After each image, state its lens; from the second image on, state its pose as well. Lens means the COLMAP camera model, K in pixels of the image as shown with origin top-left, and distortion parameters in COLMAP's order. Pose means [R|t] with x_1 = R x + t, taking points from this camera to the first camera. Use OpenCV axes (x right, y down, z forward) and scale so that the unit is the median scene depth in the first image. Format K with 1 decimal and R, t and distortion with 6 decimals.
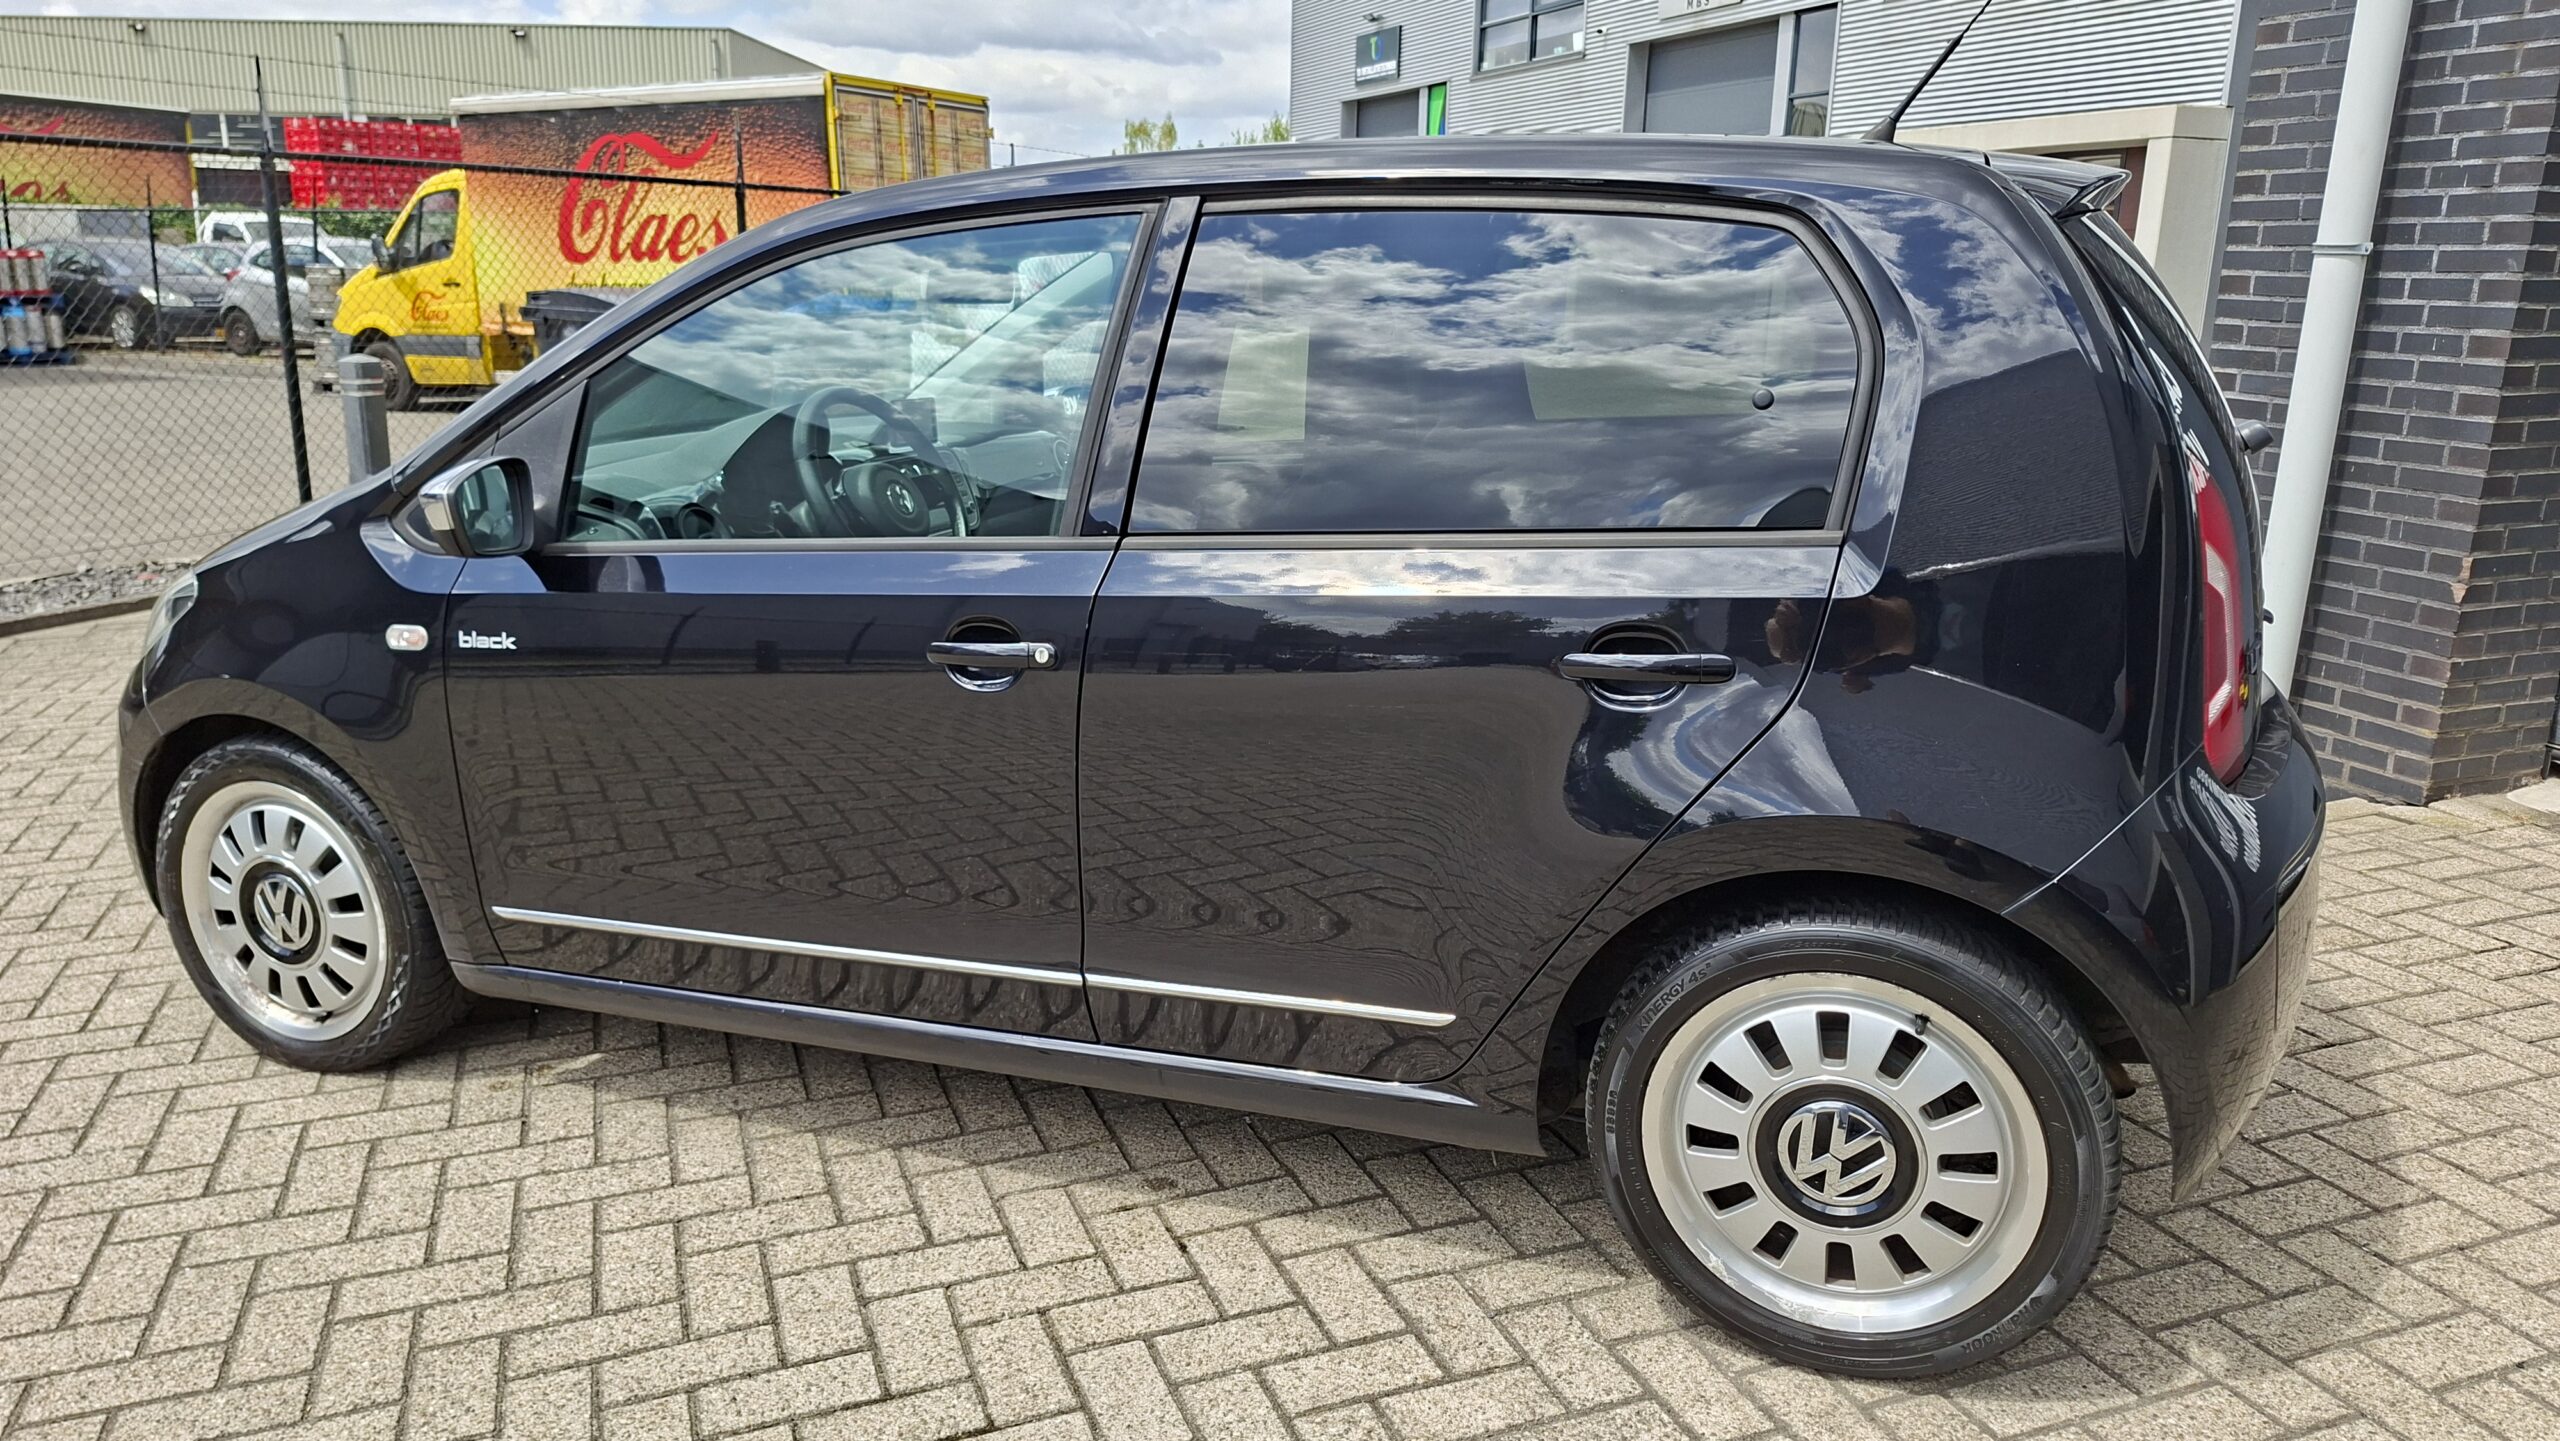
lens RADIAL K [[1783.6, 0, 1247.5], [0, 1783.6, 708.6], [0, 0, 1]] dist [0.110507, -0.158712]
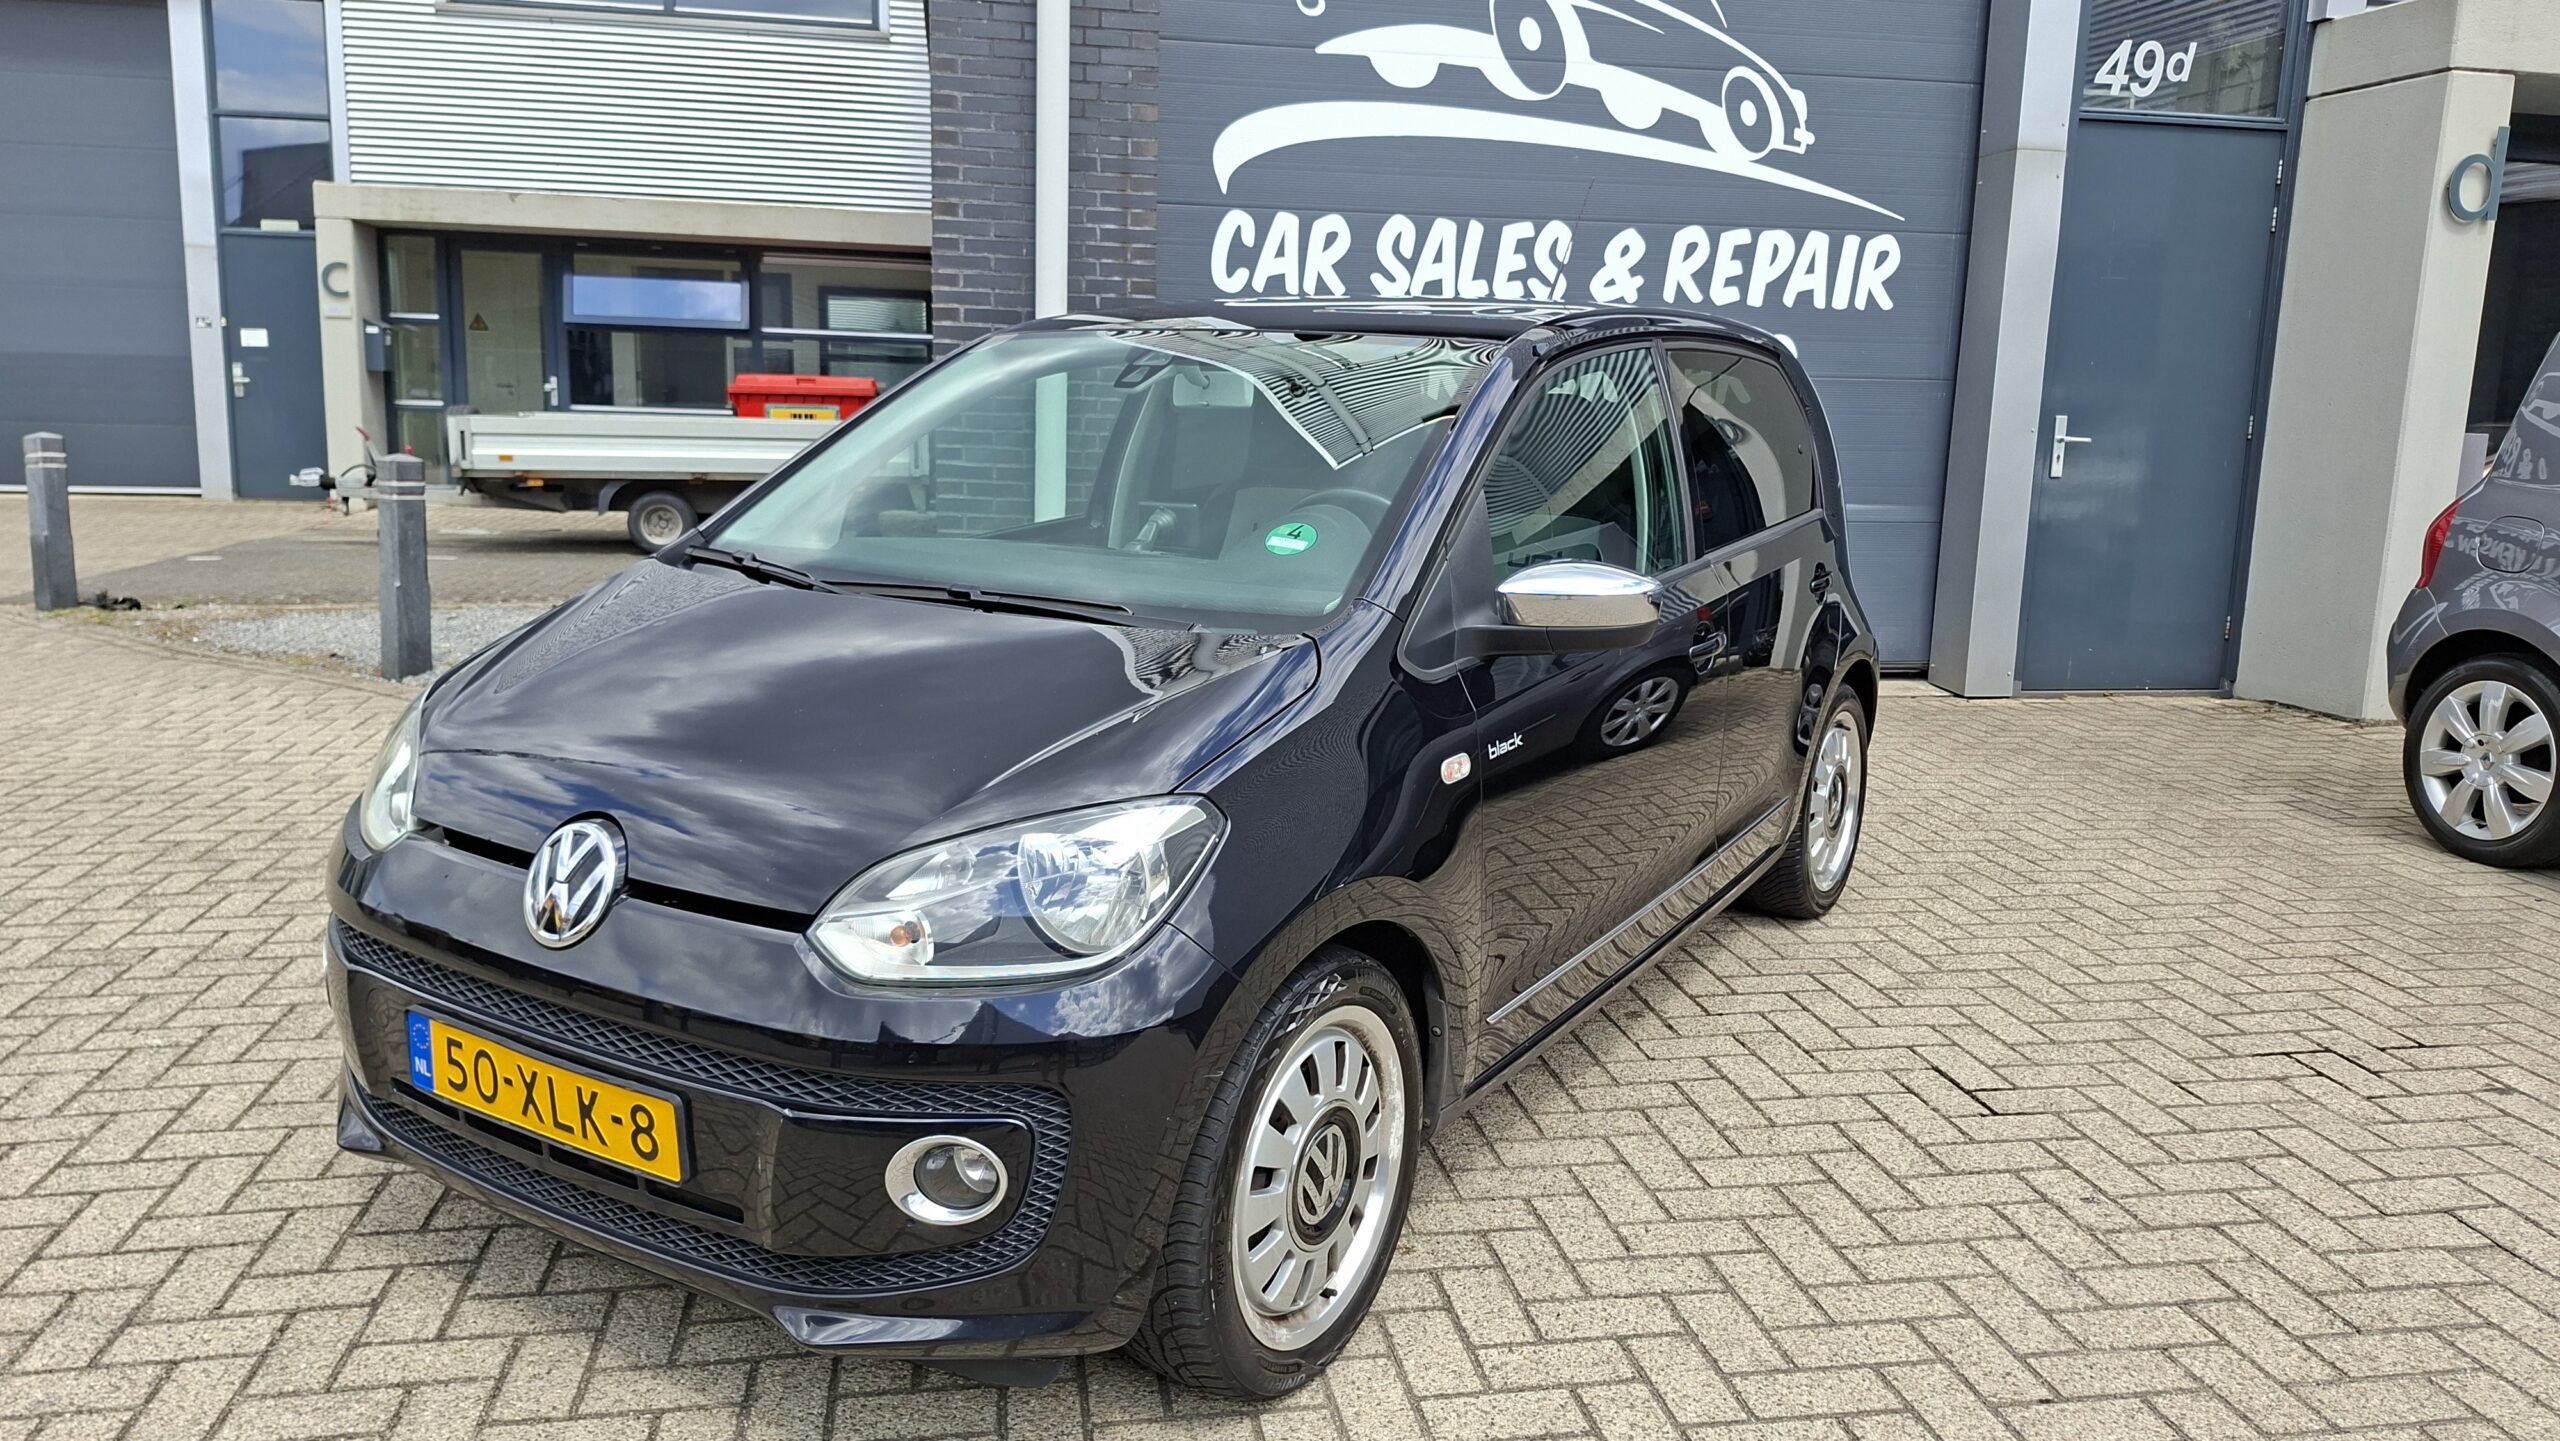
lens RADIAL K [[1783.6, 0, 1247.5], [0, 1783.6, 708.6], [0, 0, 1]] dist [0.110507, -0.158712]
pose [[0.217602, -0.184112, 0.958516, -1.455435], [0.239287, 0.962141, 0.130485, -0.225678], [-0.946251, 0.200966, 0.253419, 0.911082]]
